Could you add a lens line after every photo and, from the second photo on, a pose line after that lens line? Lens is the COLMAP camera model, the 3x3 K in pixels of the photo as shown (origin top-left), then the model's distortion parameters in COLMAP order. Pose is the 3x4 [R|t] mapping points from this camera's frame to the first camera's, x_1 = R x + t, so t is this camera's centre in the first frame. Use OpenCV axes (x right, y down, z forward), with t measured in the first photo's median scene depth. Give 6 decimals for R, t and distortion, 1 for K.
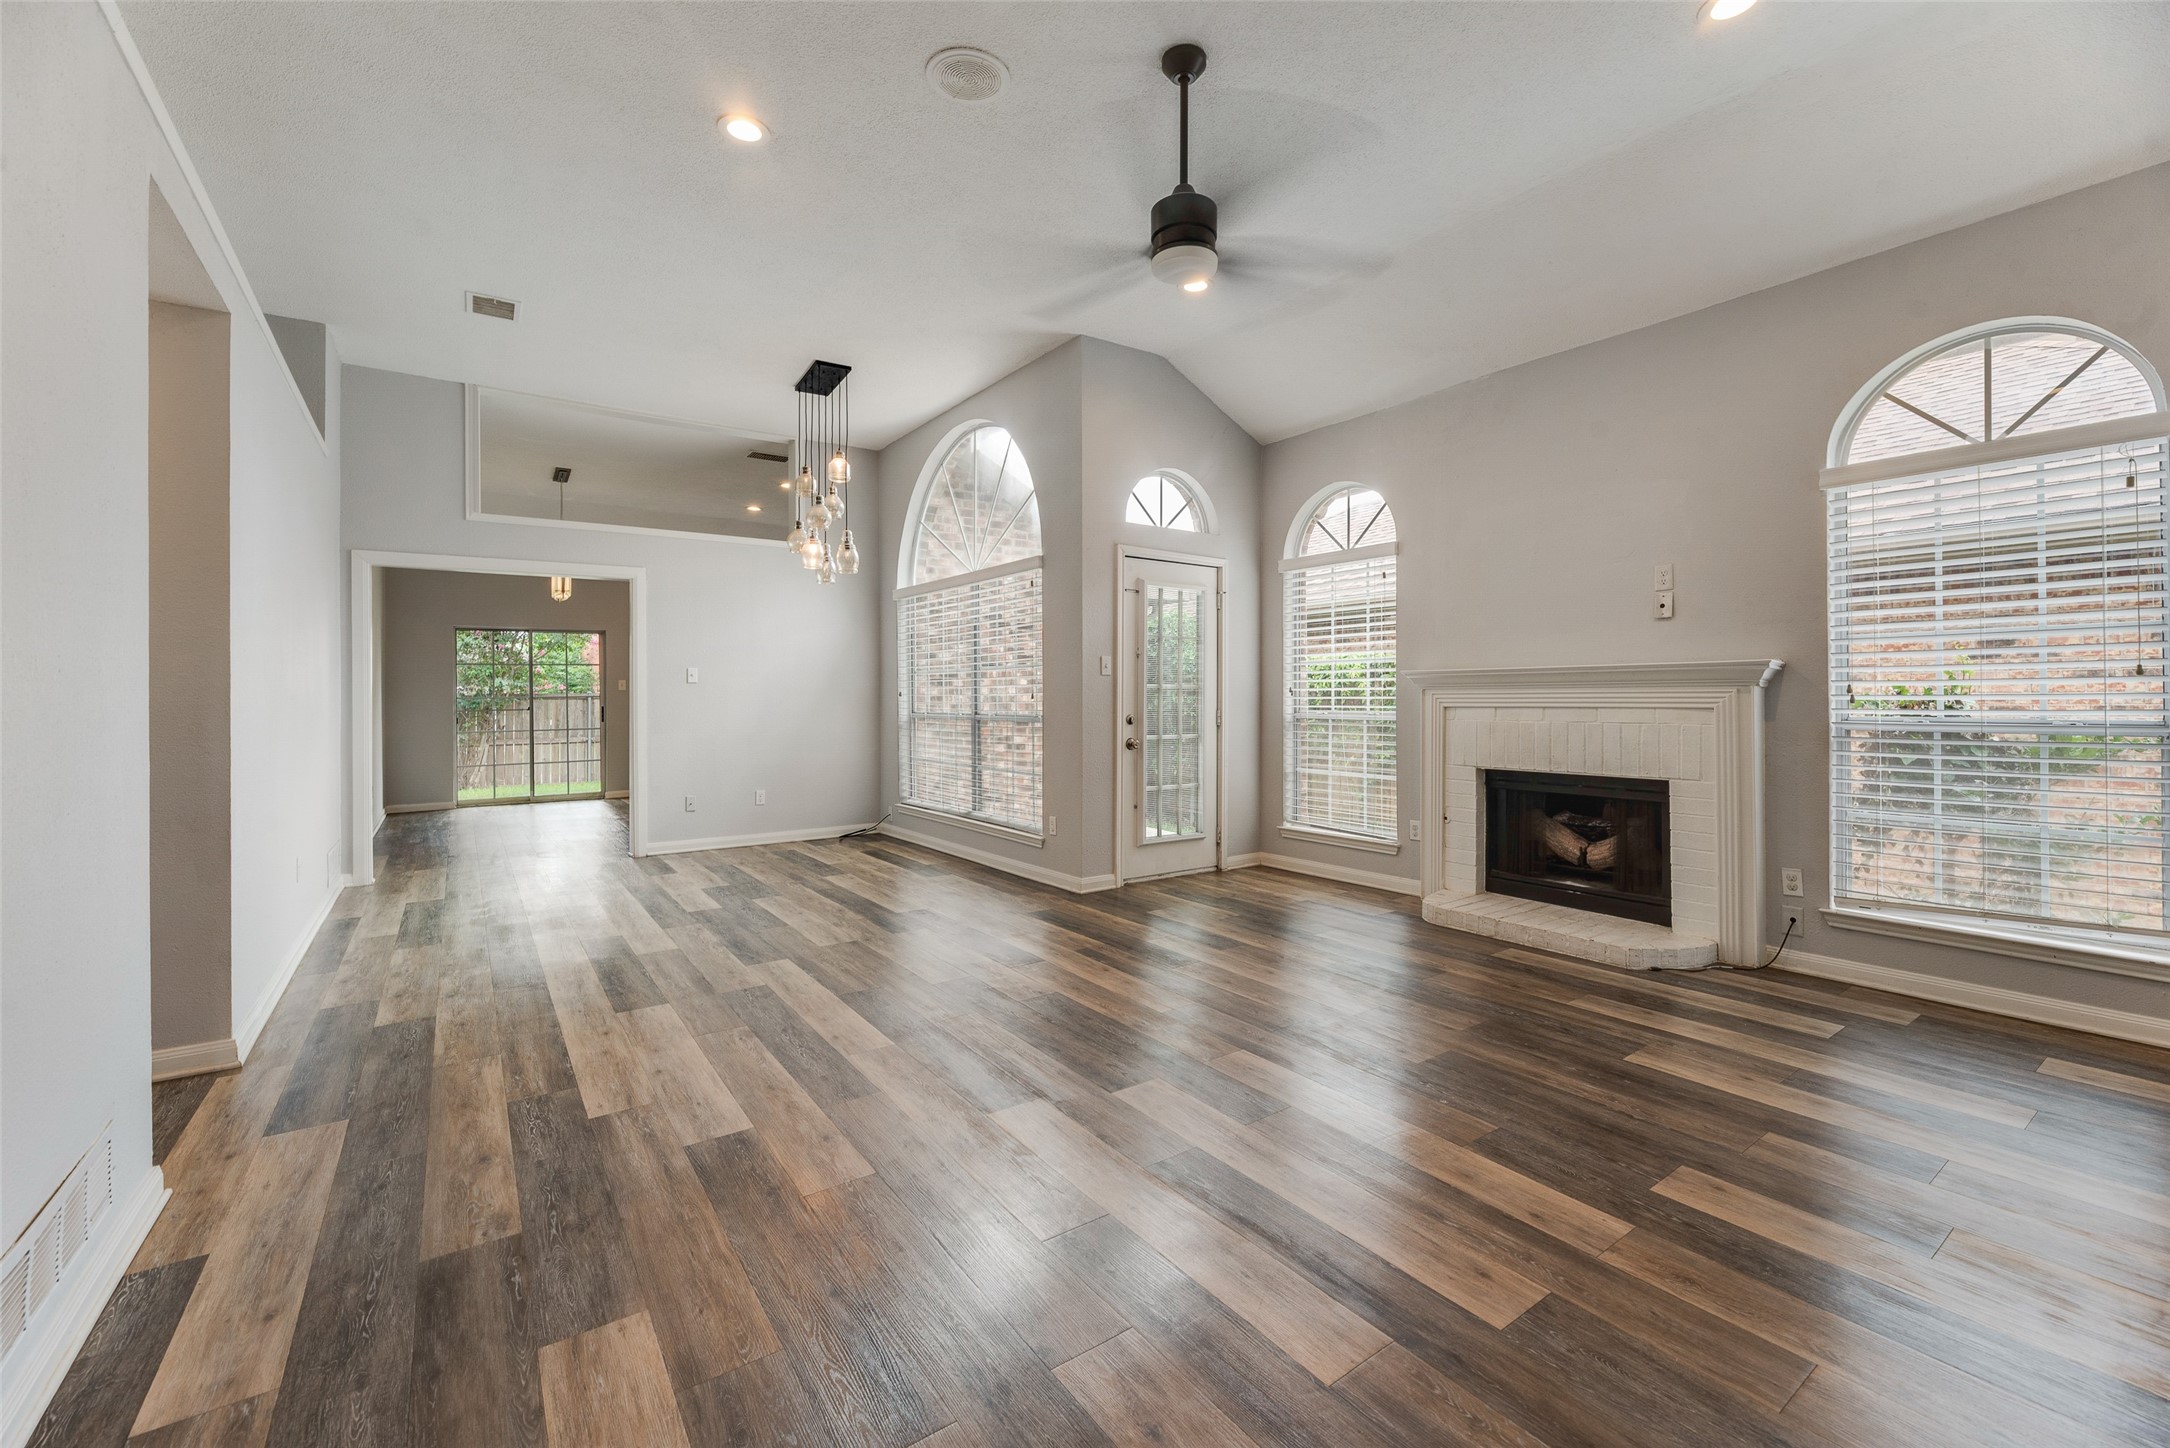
lens RADIAL K [[881.4, 0, 1071.8], [0, 881.4, 698.0], [0, 0, 1]] dist [-0.002644, 0.000498]
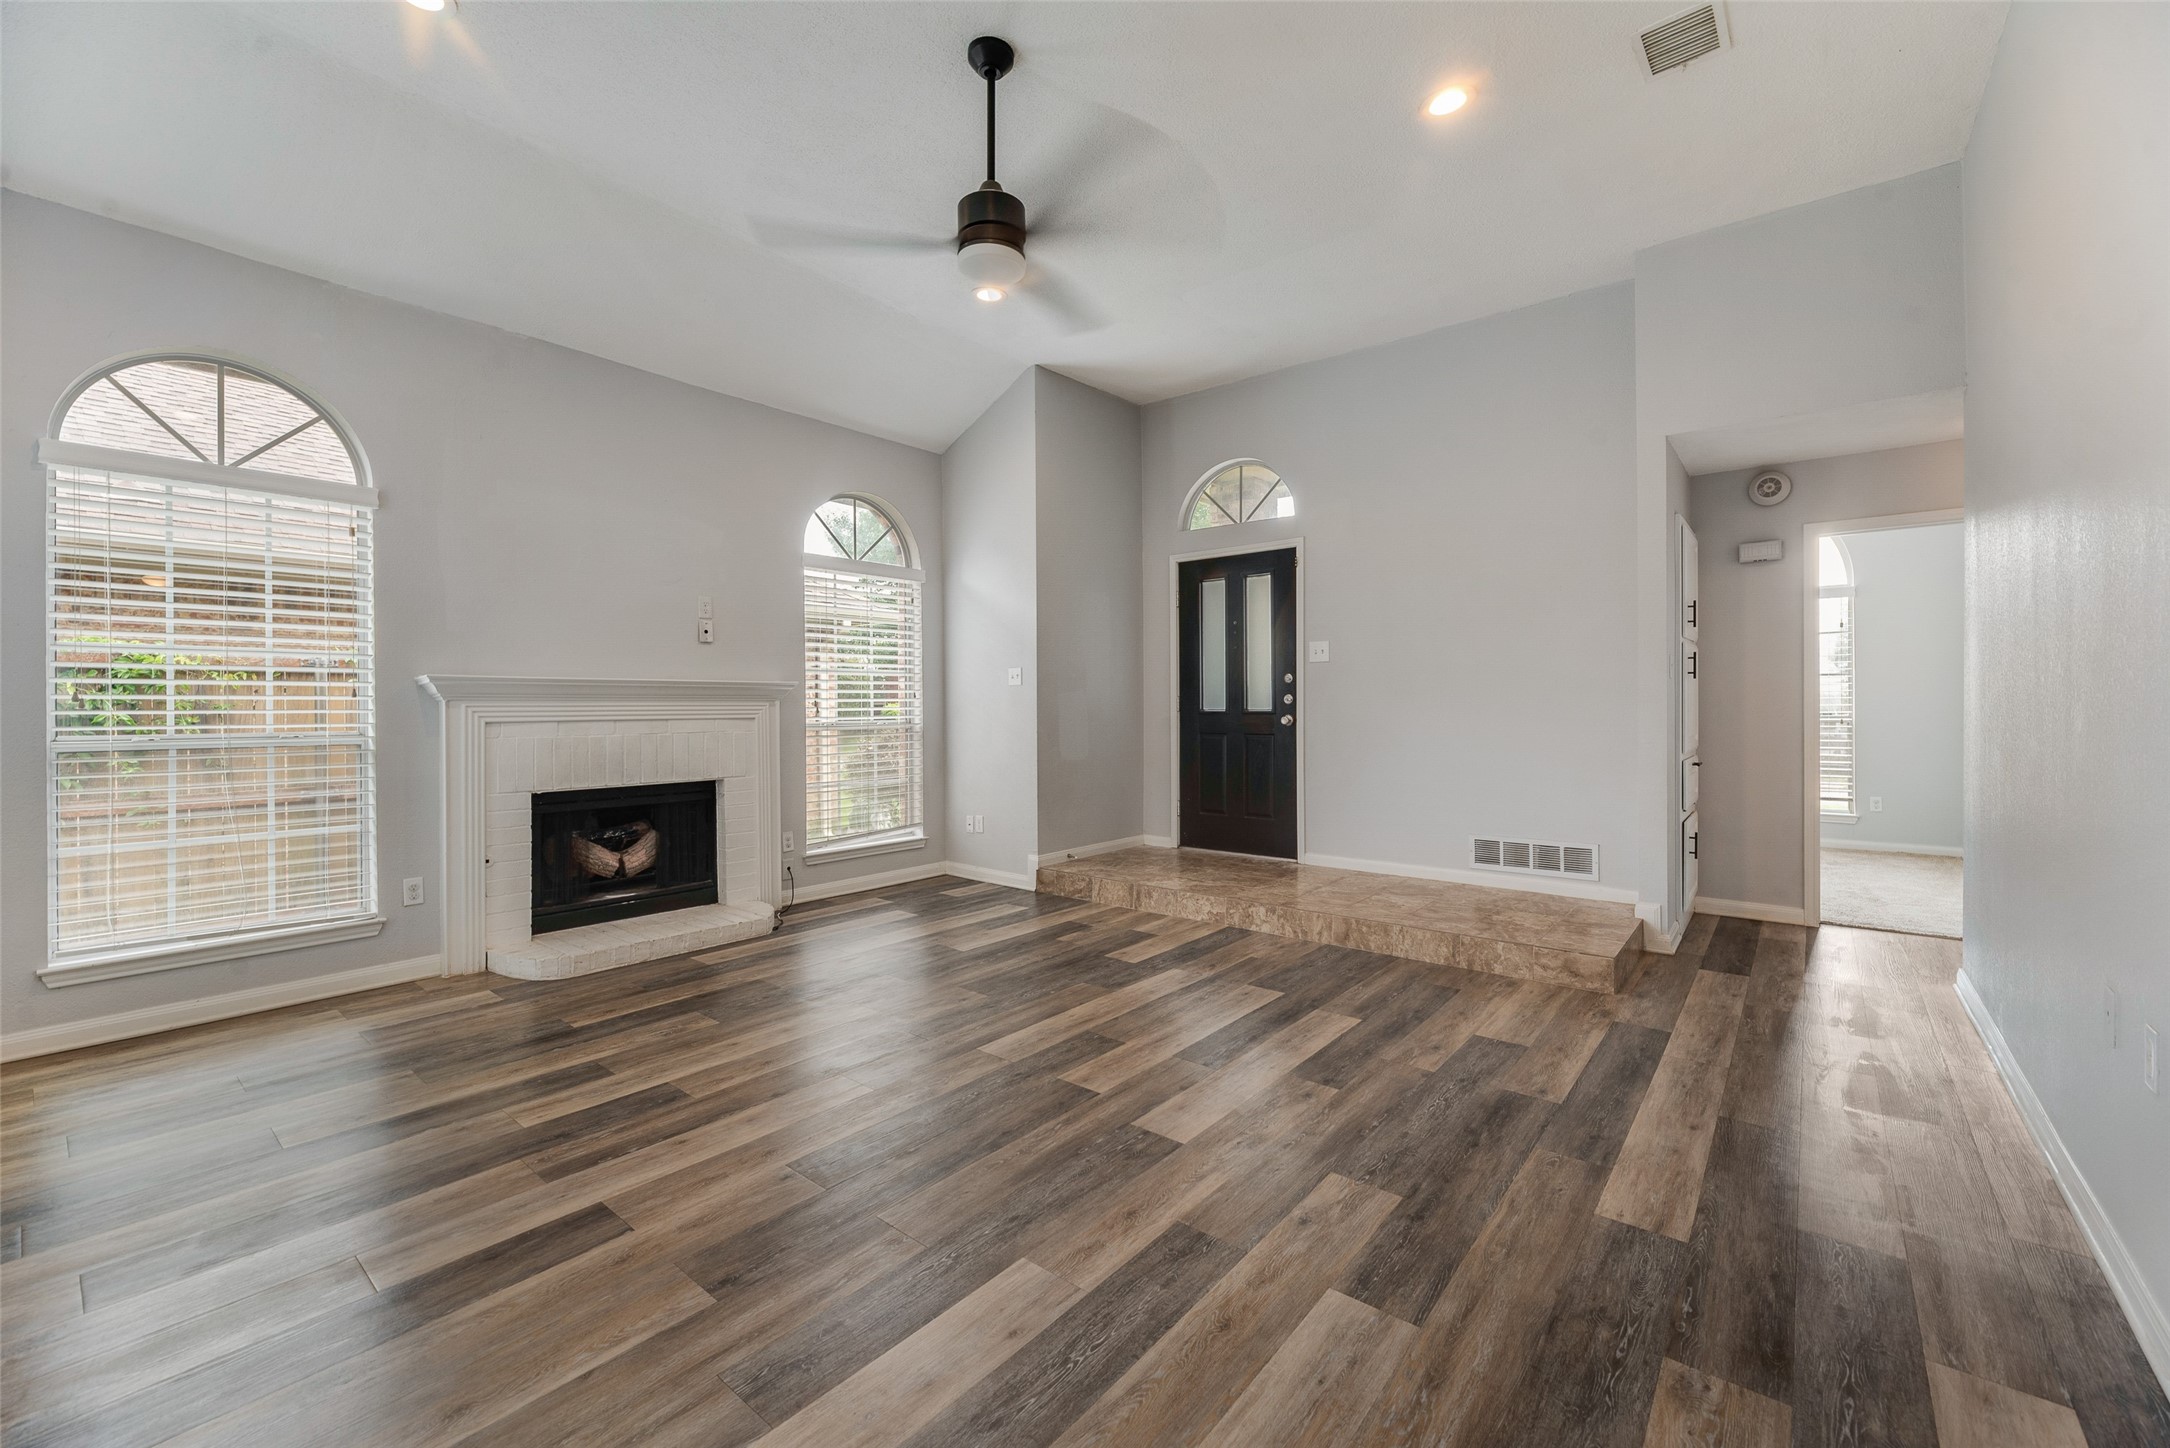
lens RADIAL K [[881.4, 0, 1098.4], [0, 881.4, 718.4], [0, 0, 1]] dist [-0.002644, 0.000498]
pose [[-0.278519, -0.007673, 0.960400, -0.409235], [0.004895, 0.999944, 0.009409, 0.001336], [-0.960418, 0.007322, -0.278465, 0.561675]]
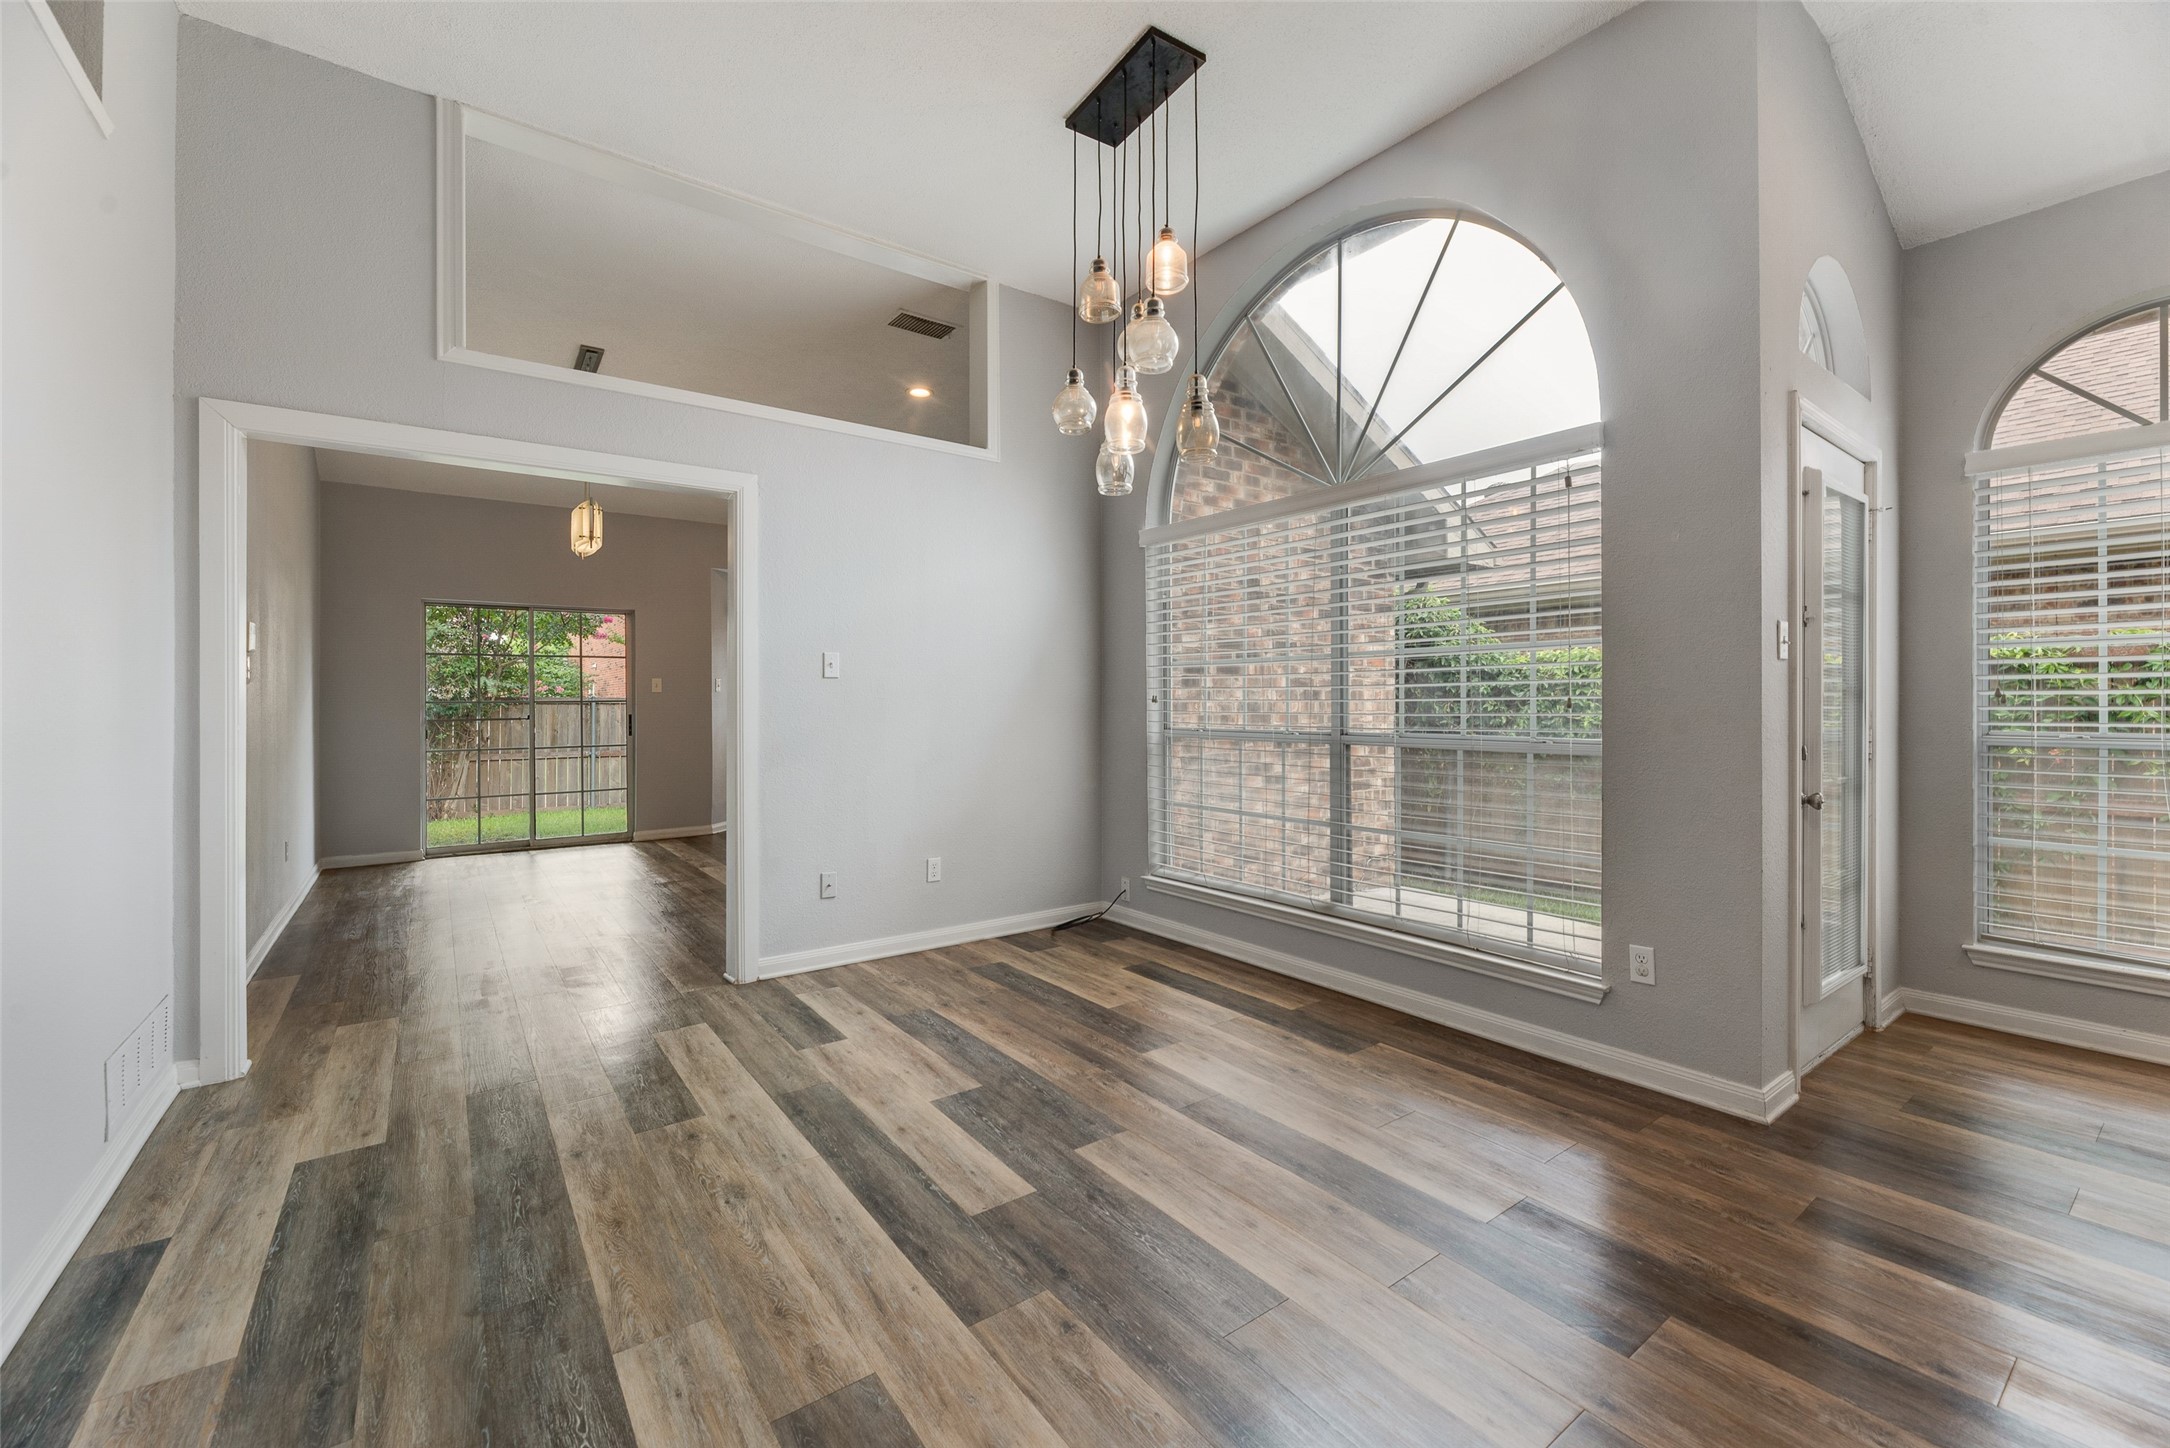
lens RADIAL K [[881.4, 0, 1075.7], [0, 881.4, 705.3], [0, 0, 1]] dist [-0.002644, 0.000498]
pose [[0.999761, 0.003654, 0.021572, -0.322252], [-0.003675, 0.999993, 0.000920, -0.000323], [-0.021568, -0.000999, 0.999767, 0.473179]]
